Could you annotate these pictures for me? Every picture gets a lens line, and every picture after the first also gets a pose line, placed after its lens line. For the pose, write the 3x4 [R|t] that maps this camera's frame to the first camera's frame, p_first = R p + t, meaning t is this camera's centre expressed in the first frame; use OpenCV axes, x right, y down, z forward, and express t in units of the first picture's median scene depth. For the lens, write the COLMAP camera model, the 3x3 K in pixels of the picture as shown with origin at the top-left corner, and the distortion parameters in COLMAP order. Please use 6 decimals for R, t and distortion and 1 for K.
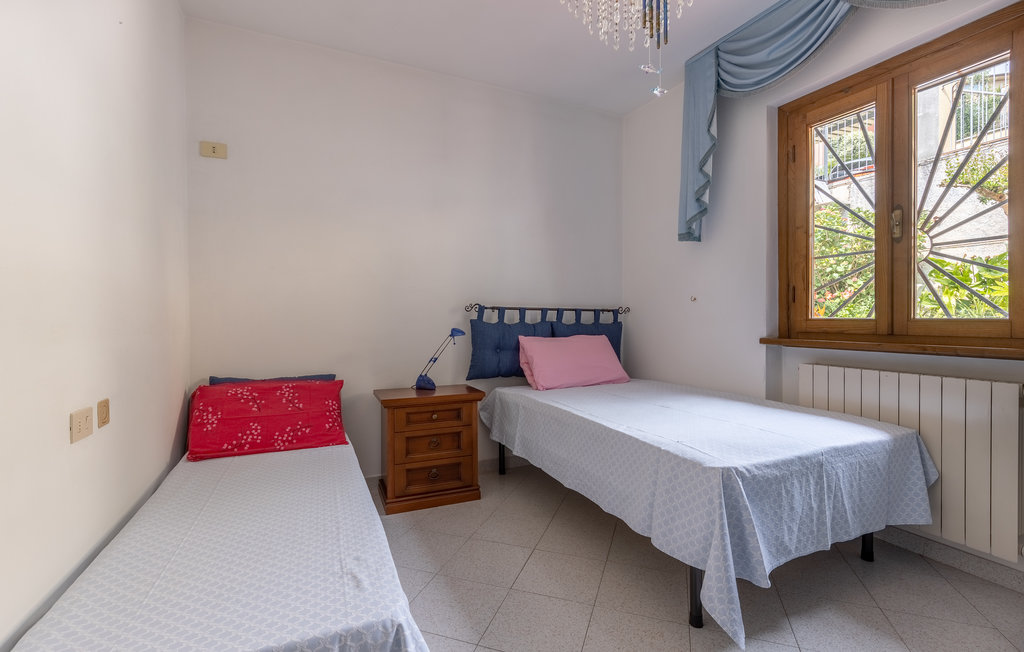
lens RADIAL K [[457.1, 0, 512.7], [0, 457.1, 320.4], [0, 0, 1]] dist [0.002814, -0.000422]
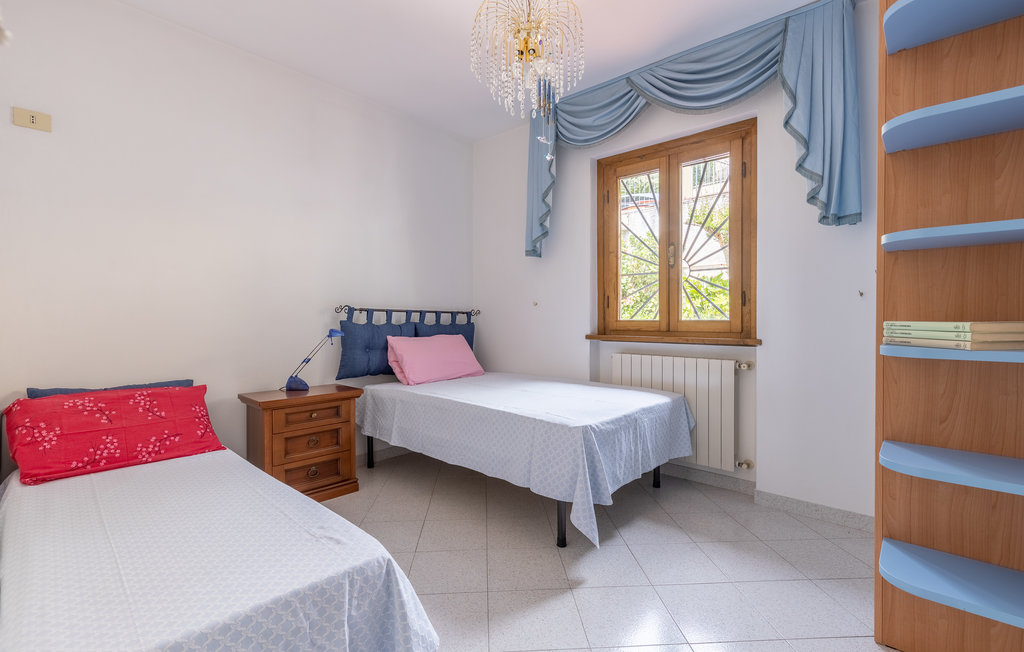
lens RADIAL K [[457.1, 0, 512.7], [0, 457.1, 320.4], [0, 0, 1]] dist [0.002814, -0.000422]
pose [[0.920250, 0.000534, 0.391330, -0.180704], [0.000807, 0.999994, -0.003263, 0.001441], [-0.391329, 0.003318, 0.920245, -0.131141]]
